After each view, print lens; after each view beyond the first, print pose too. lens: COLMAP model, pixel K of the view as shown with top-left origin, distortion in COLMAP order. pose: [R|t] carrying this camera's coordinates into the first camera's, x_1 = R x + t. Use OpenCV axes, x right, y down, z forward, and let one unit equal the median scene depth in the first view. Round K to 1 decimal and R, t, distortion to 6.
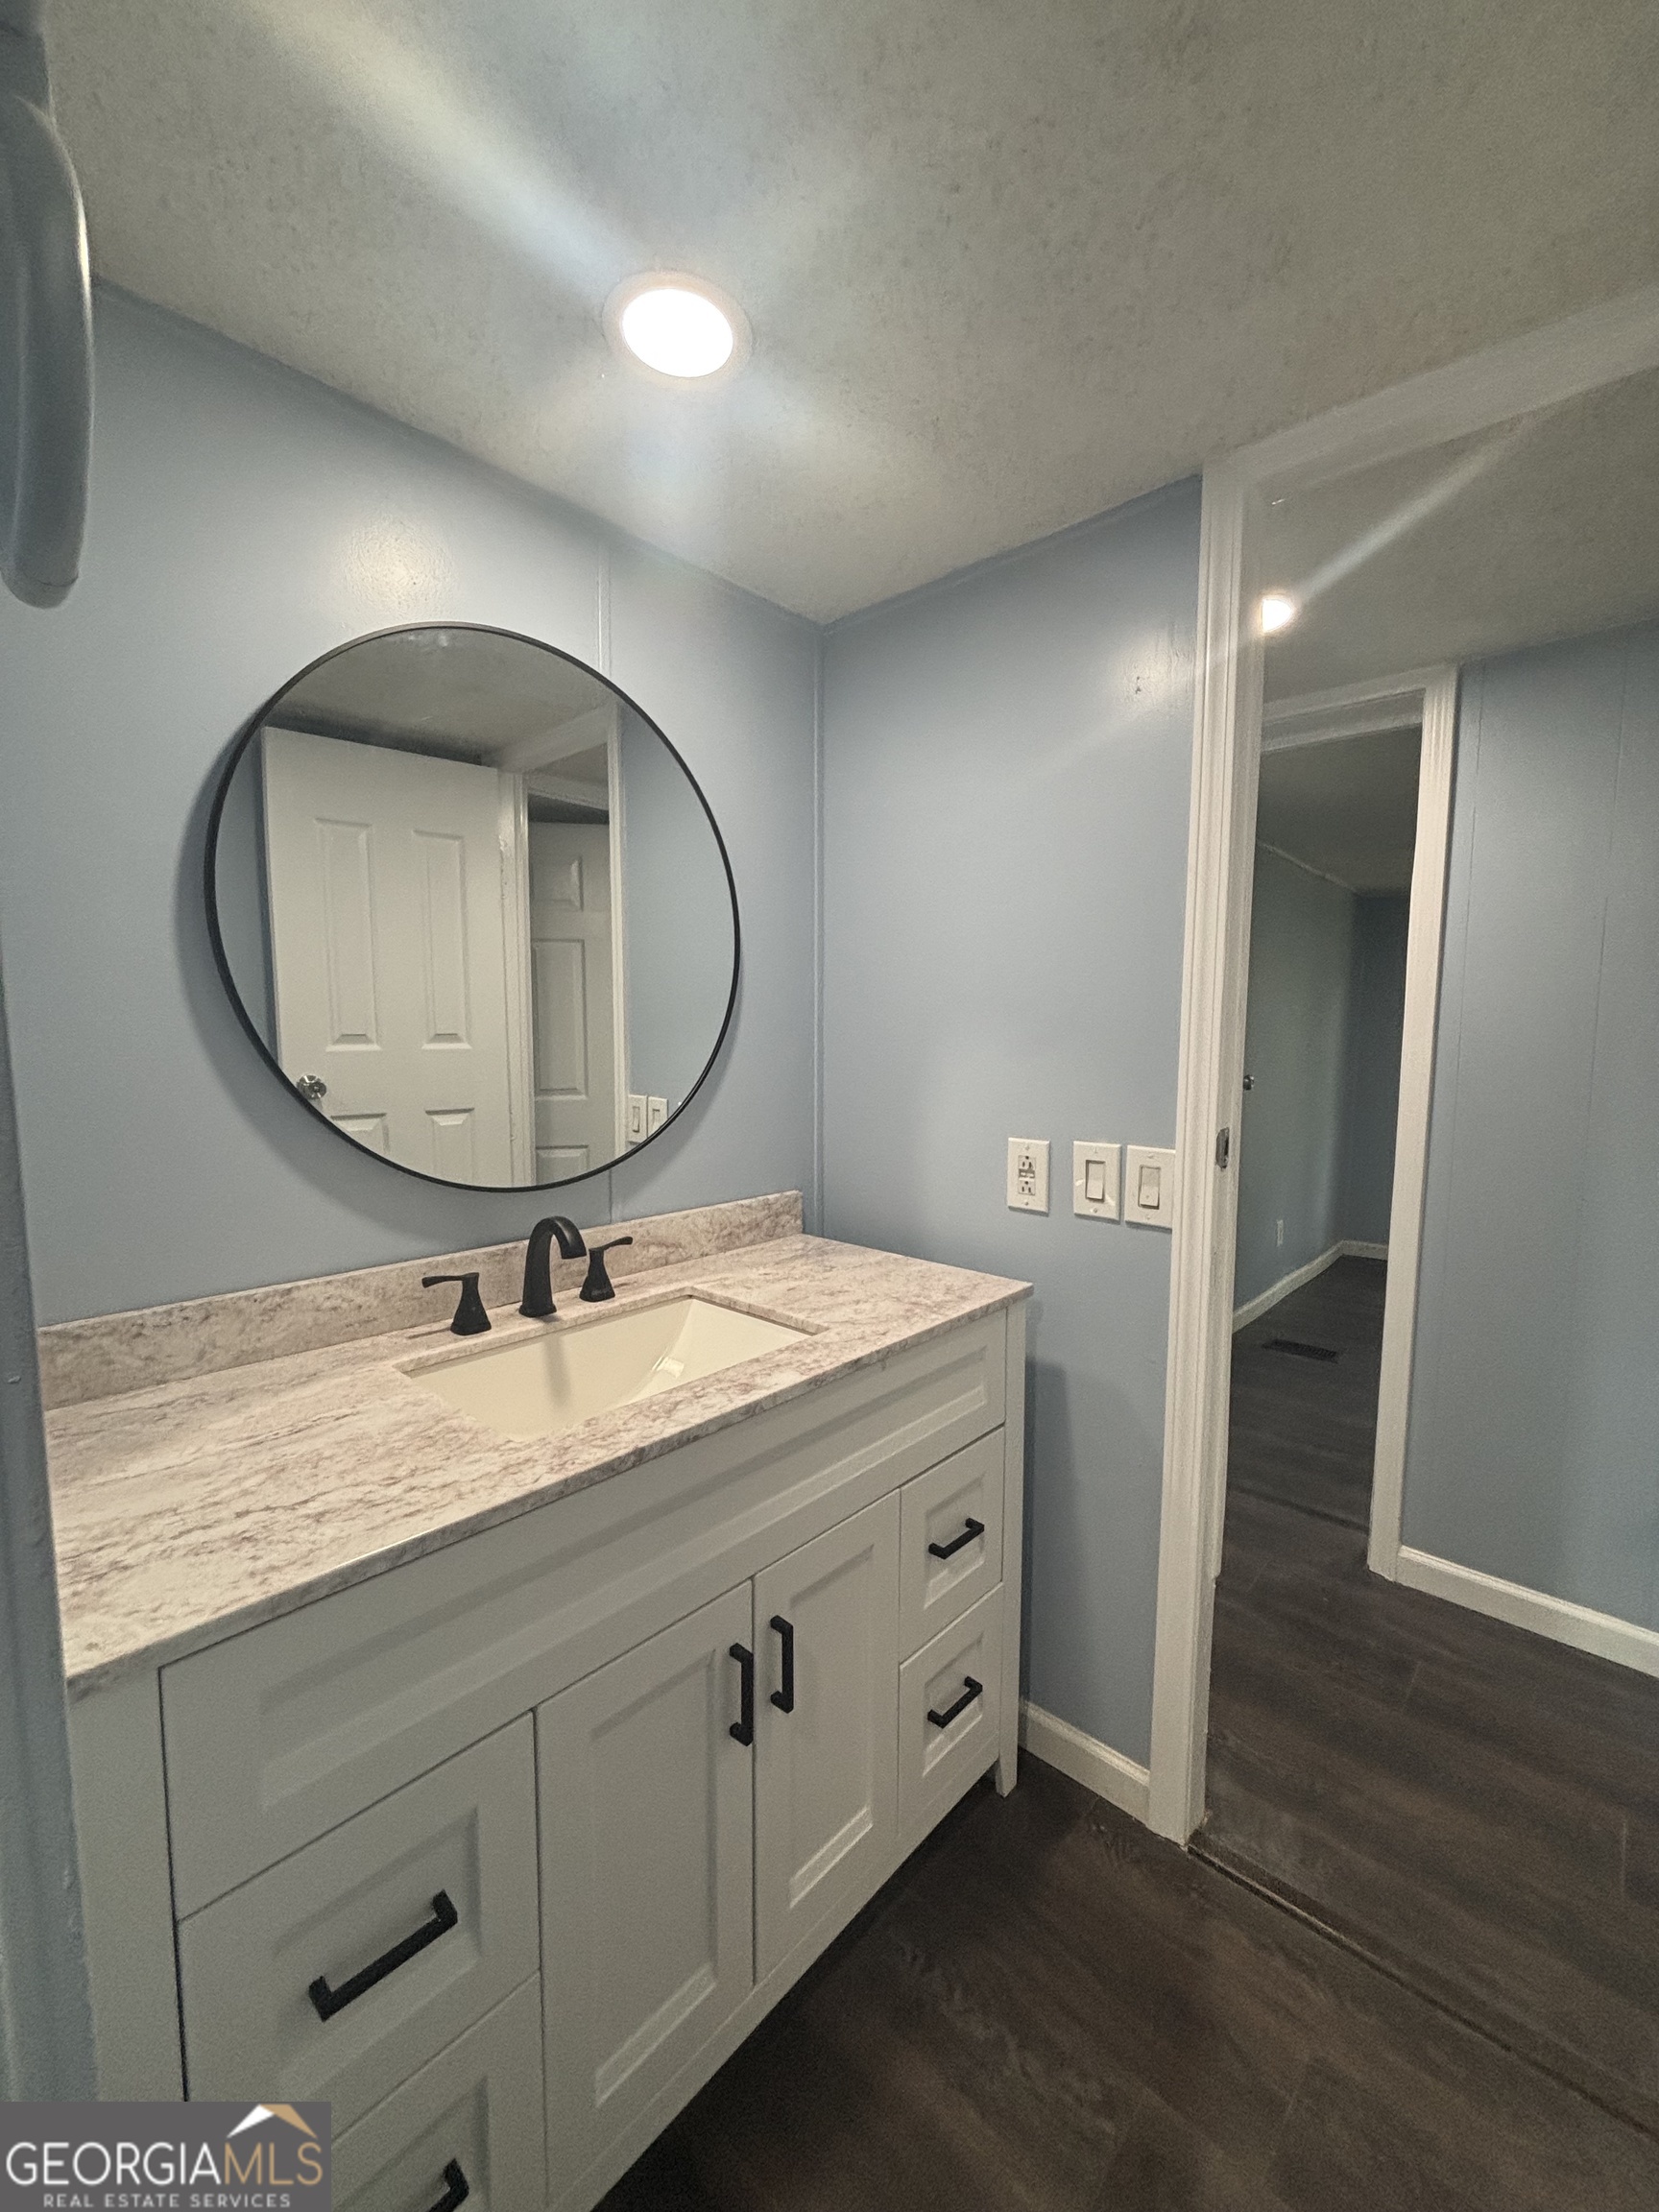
lens RADIAL K [[895.5, 0, 824.8], [0, 895.5, 1113.4], [0, 0, 1]] dist [0.001765, 0.000566]
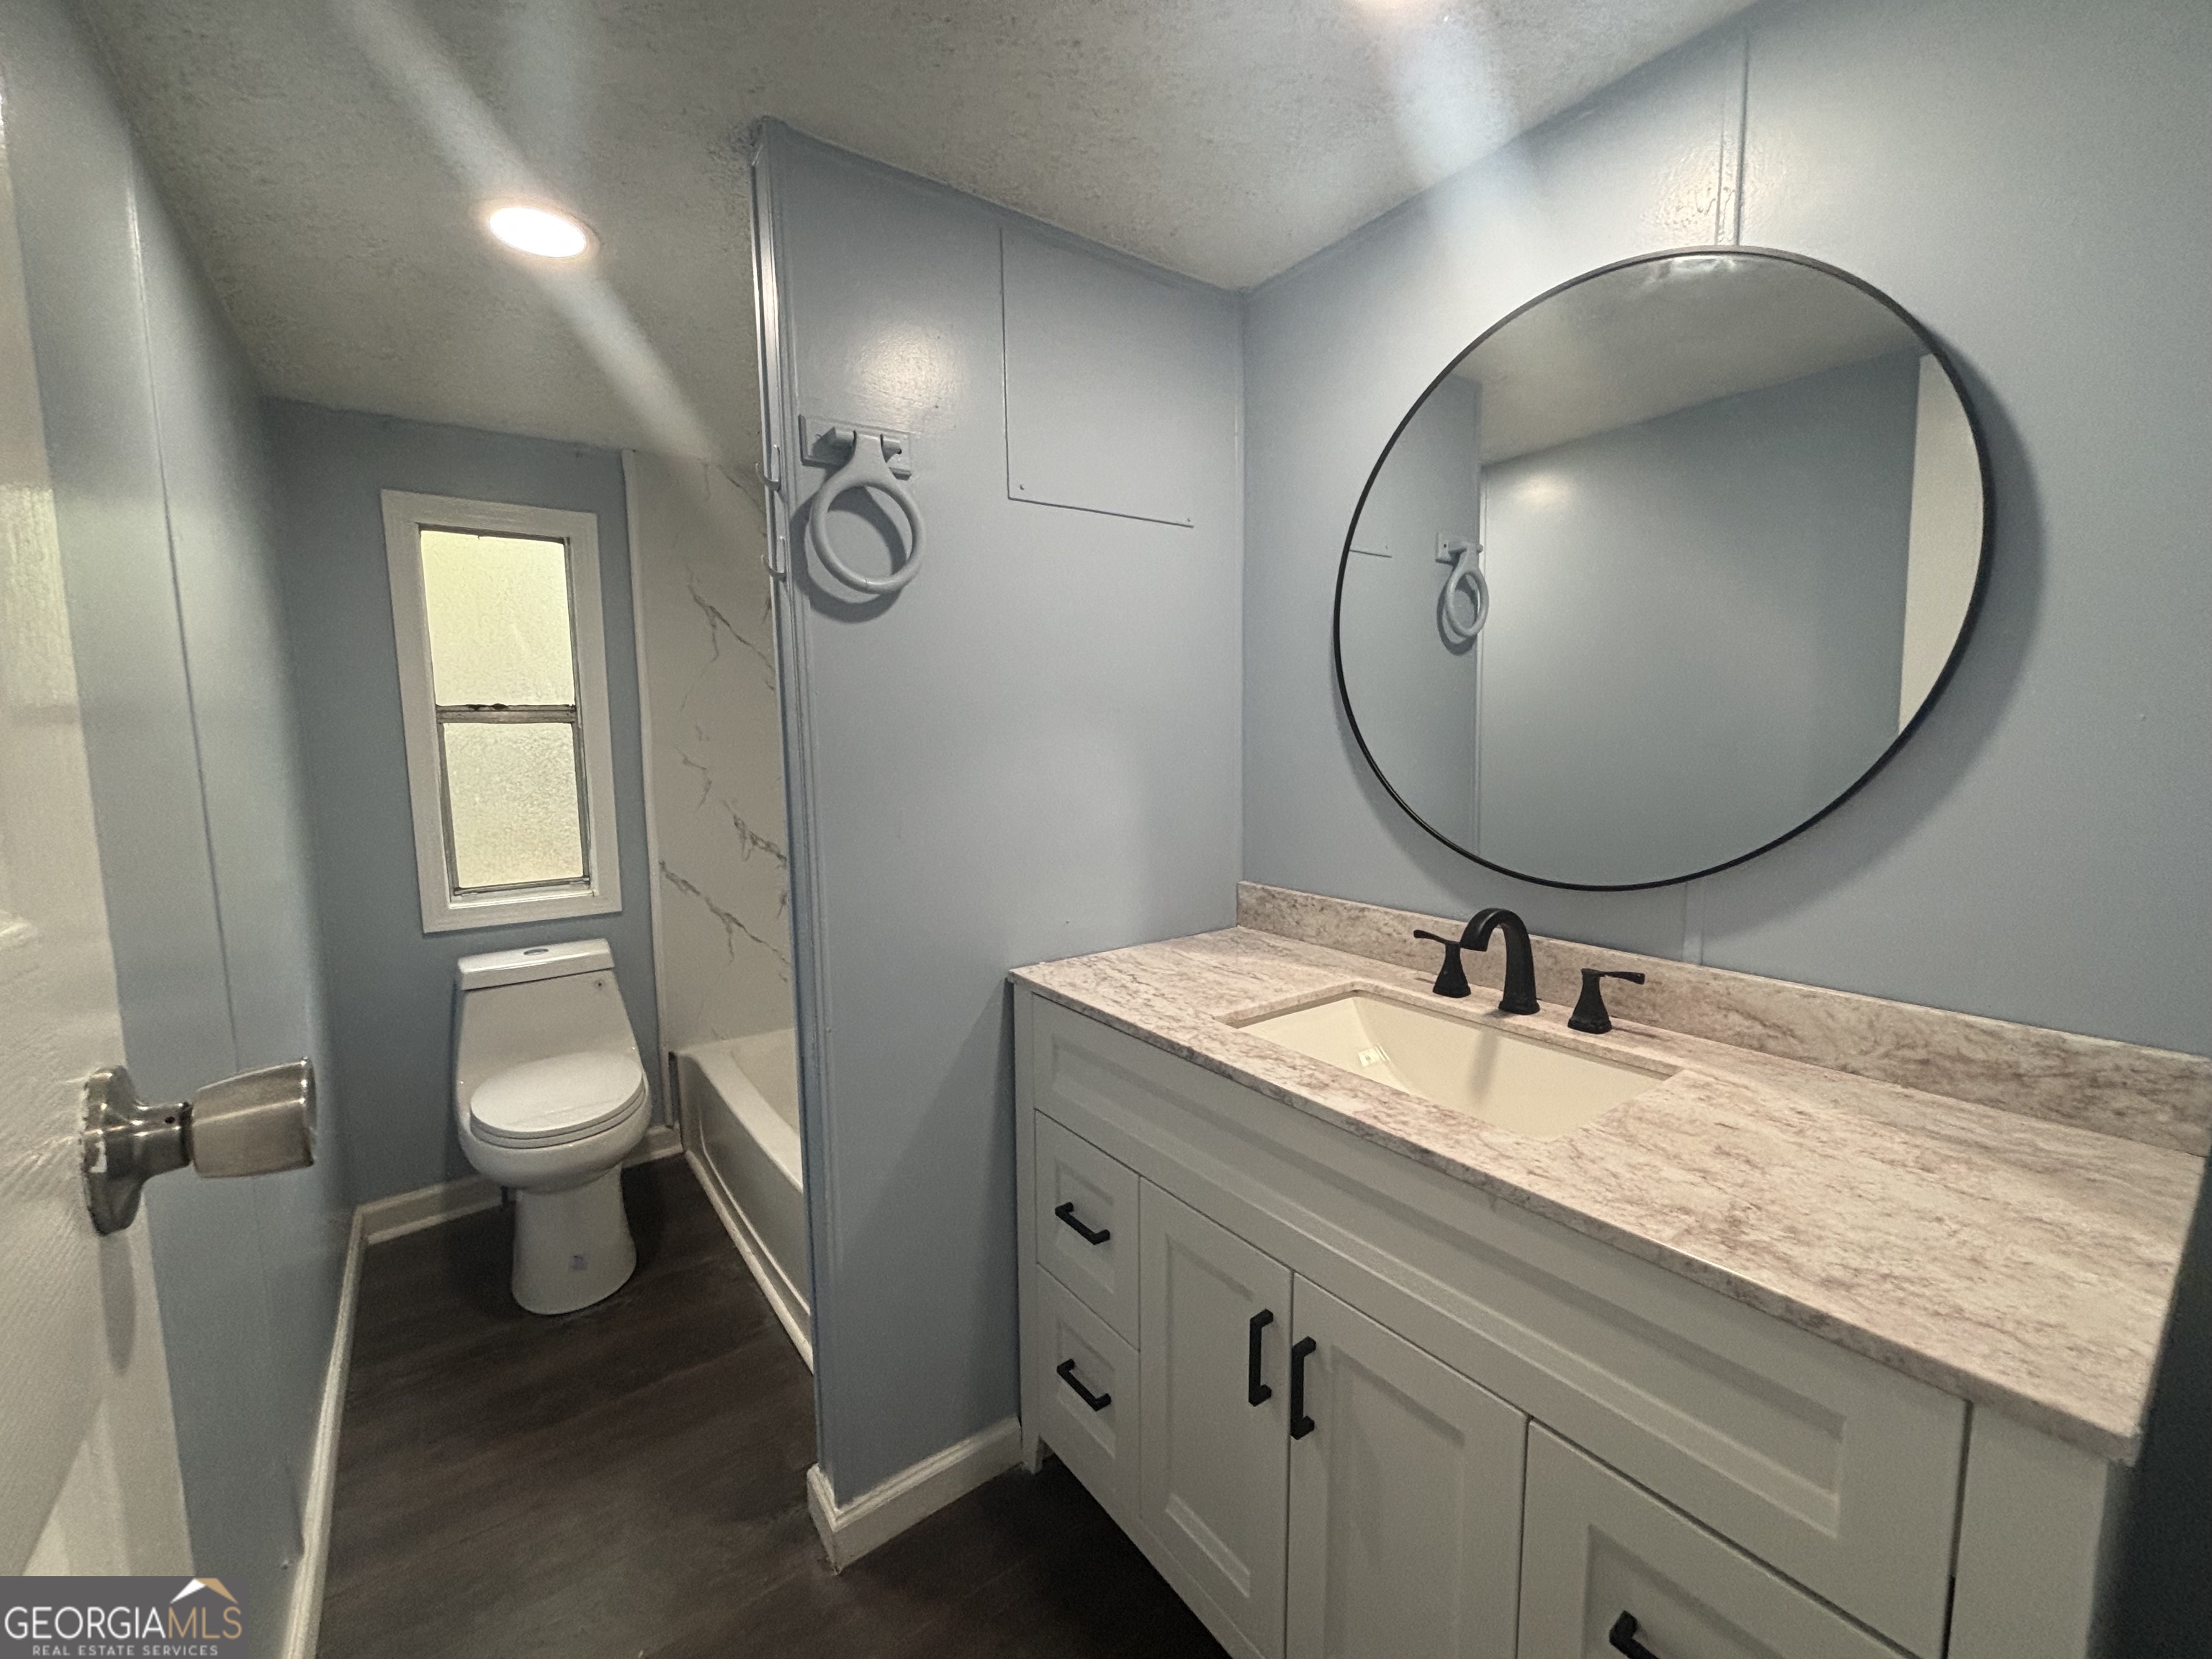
lens RADIAL K [[895.5, 0, 1103.8], [0, 895.5, 801.5], [0, 0, 1]] dist [0.001765, 0.000566]
pose [[-0.198541, 0.079082, -0.976897, 0.778795], [-0.077848, 0.992318, 0.096152, -0.064815], [0.976996, 0.095140, -0.190860, 0.824976]]
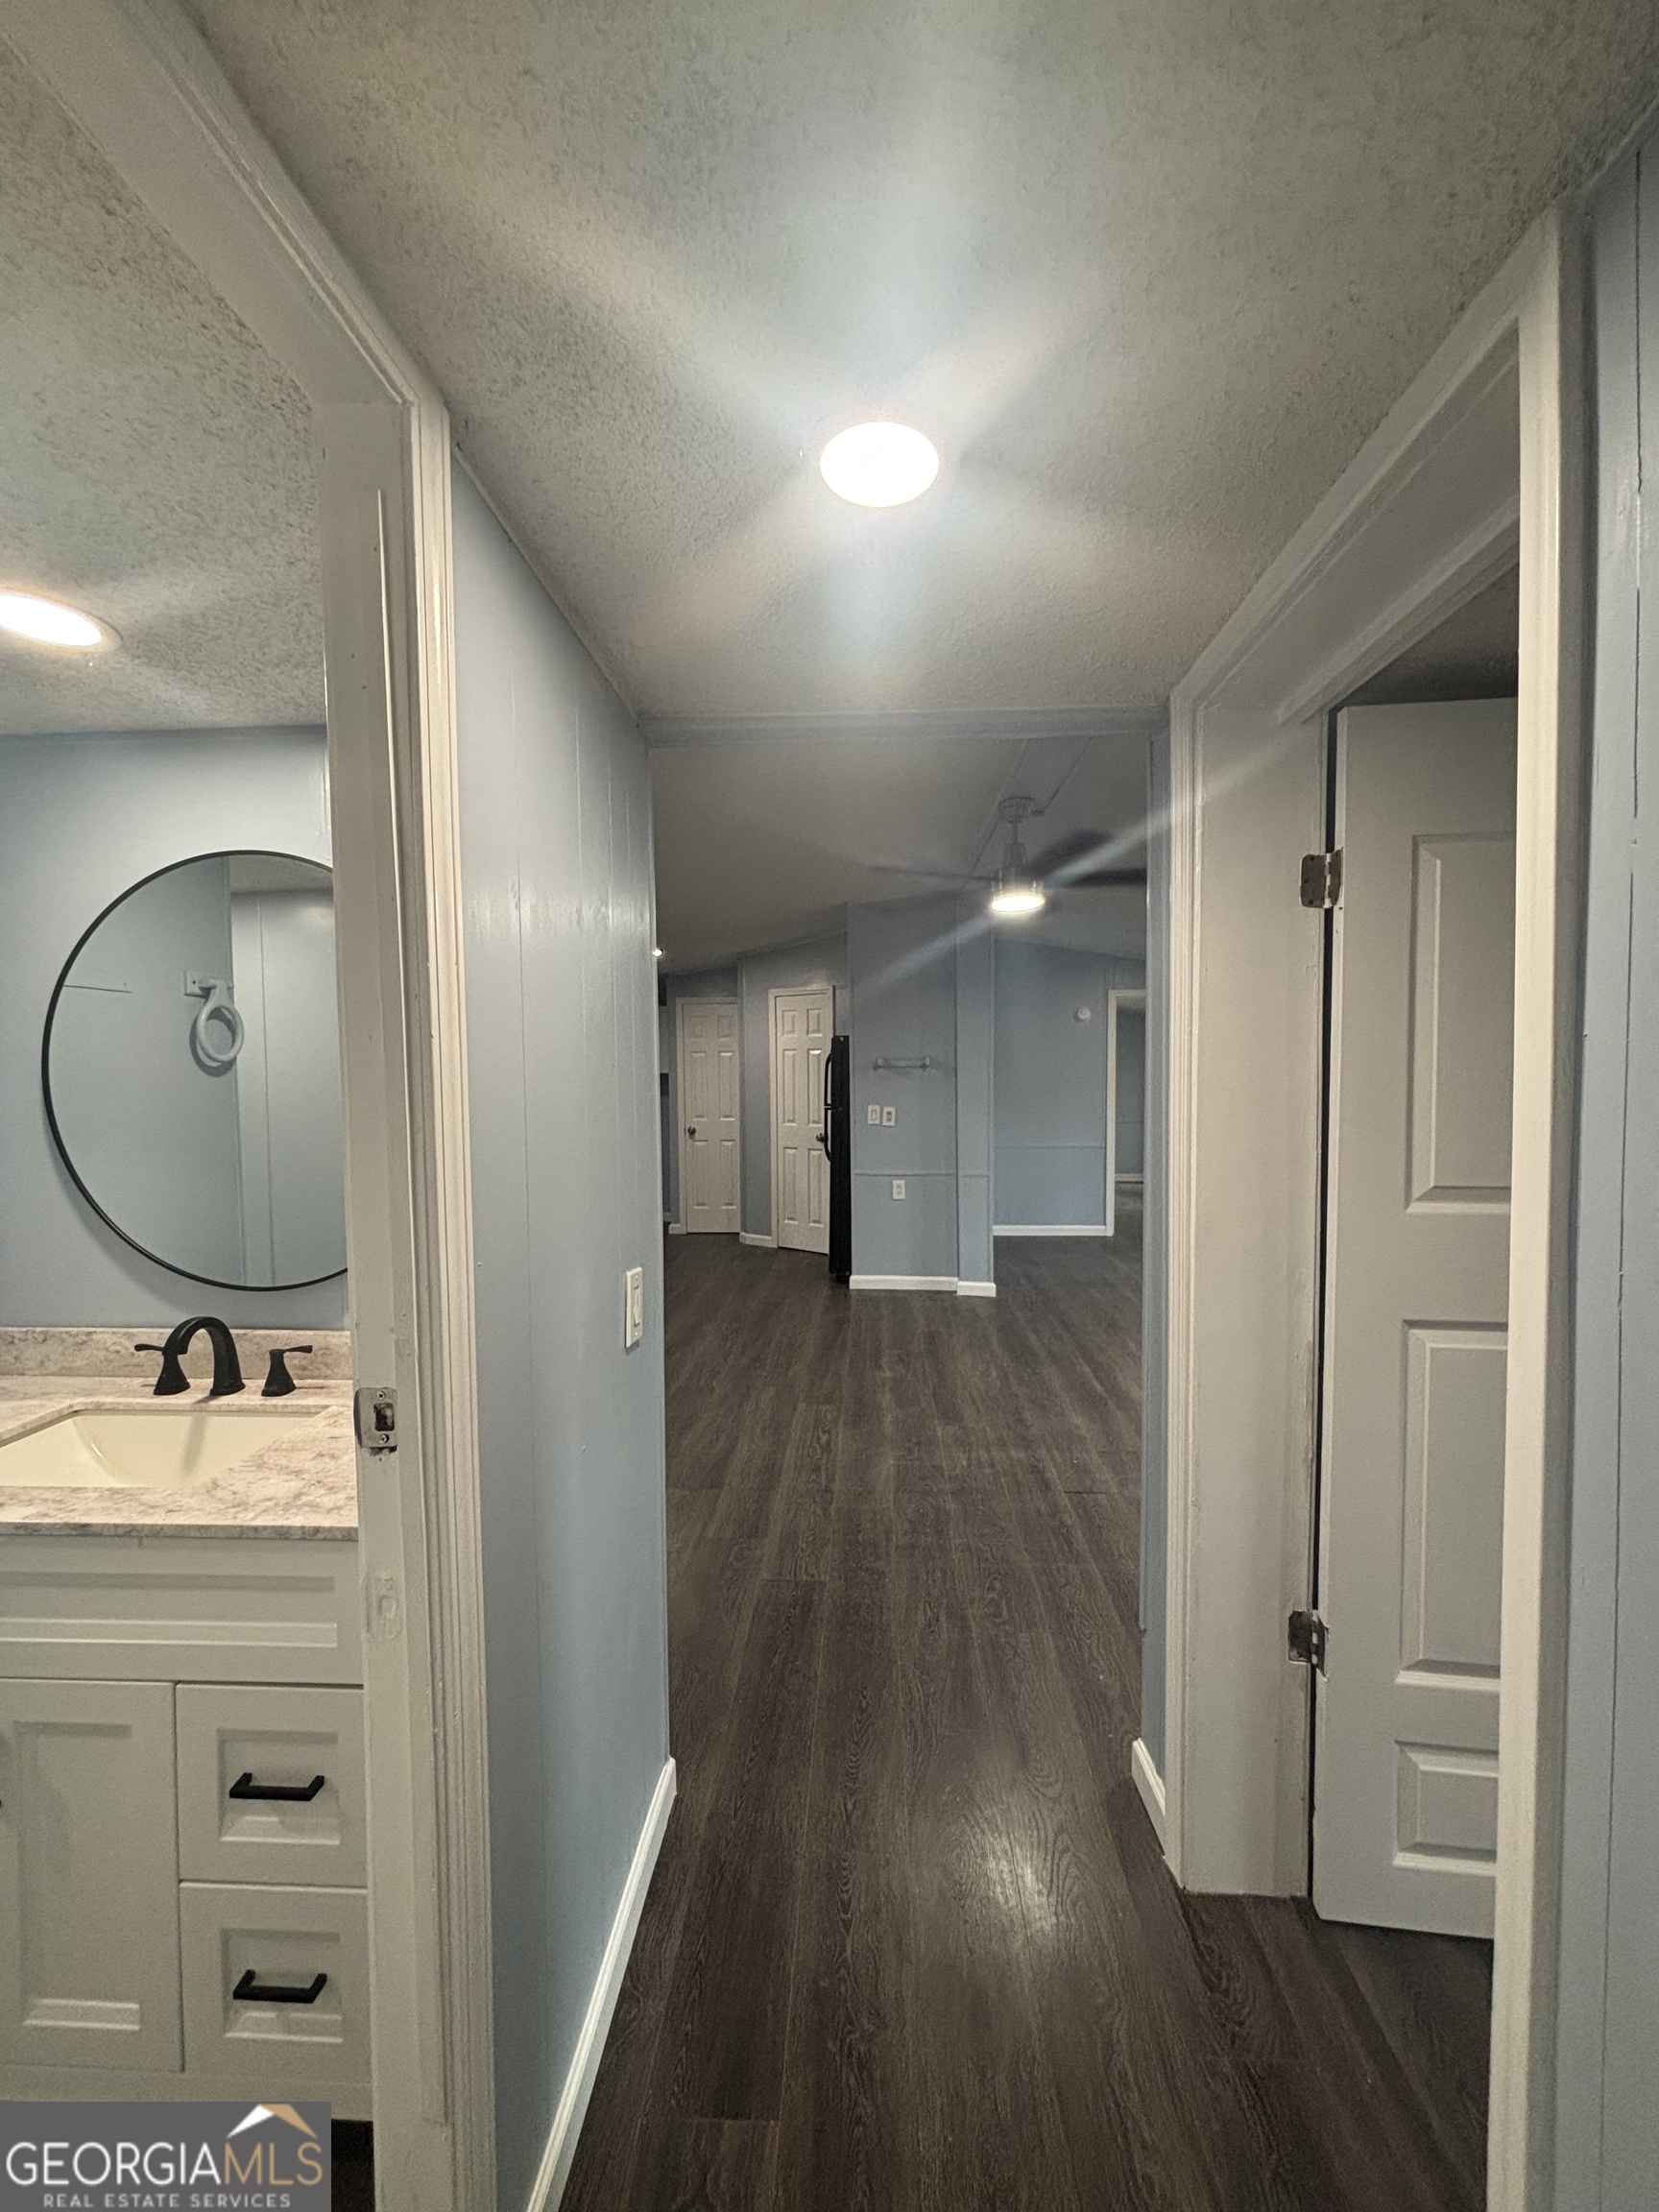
lens RADIAL K [[895.5, 0, 822.3], [0, 895.5, 1109.5], [0, 0, 1]] dist [0.001765, 0.000566]
pose [[0.626784, 0.020531, -0.778923, 1.284867], [-0.058833, 0.998046, -0.021035, -0.209051], [0.776969, 0.059011, 0.626767, 0.953265]]
